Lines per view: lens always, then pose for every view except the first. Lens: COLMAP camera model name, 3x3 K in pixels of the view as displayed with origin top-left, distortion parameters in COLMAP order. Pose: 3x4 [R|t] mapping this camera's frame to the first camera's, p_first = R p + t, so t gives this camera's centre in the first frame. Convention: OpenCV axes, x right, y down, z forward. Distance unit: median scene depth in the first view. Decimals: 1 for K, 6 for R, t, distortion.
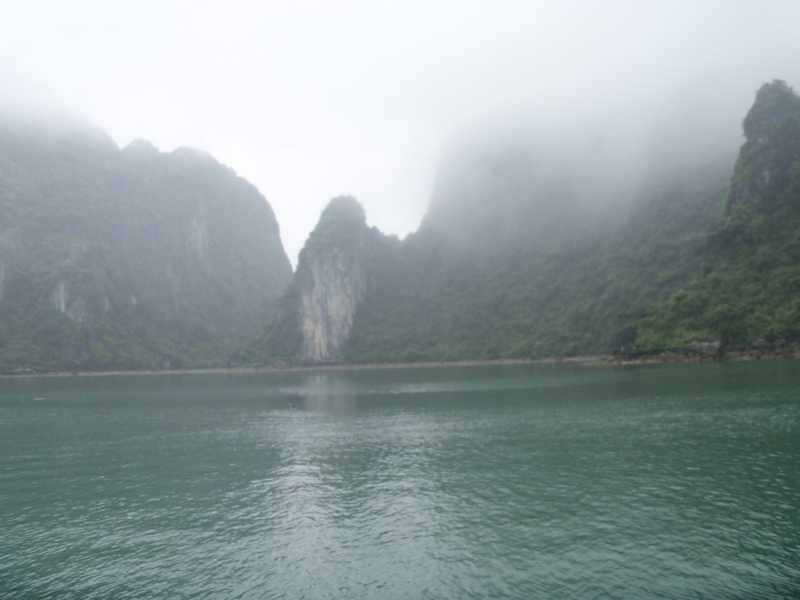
lens RADIAL K [[823.7, 0, 402.8], [0, 823.7, 274.0], [0, 0, 1]] dist [-0.292884, 0.379250]
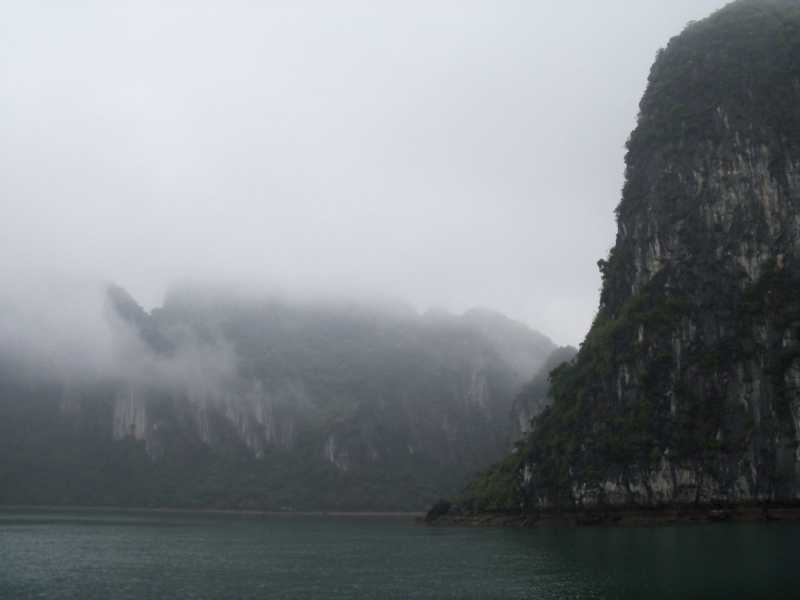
lens RADIAL K [[823.7, 0, 402.8], [0, 823.7, 274.0], [0, 0, 1]] dist [-0.292884, 0.379250]
pose [[0.807307, -0.131616, -0.575267, 0.429139], [0.035935, 0.983967, -0.174694, -0.014404], [0.589036, 0.120359, 0.799093, 0.041374]]
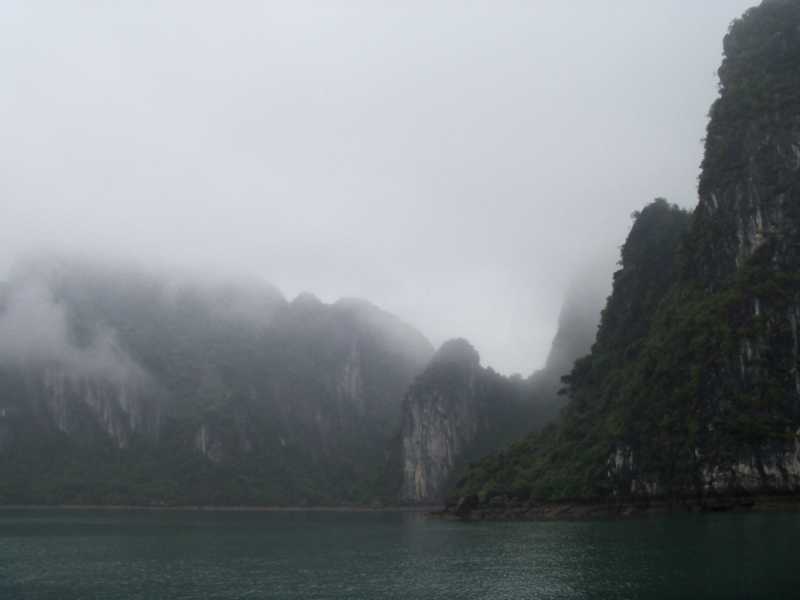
lens RADIAL K [[823.7, 0, 402.8], [0, 823.7, 274.0], [0, 0, 1]] dist [-0.292884, 0.379250]
pose [[0.921934, -0.084648, -0.377984, 0.302867], [0.023477, 0.986247, -0.163603, -0.010355], [0.386634, 0.141957, 0.911242, 0.030795]]
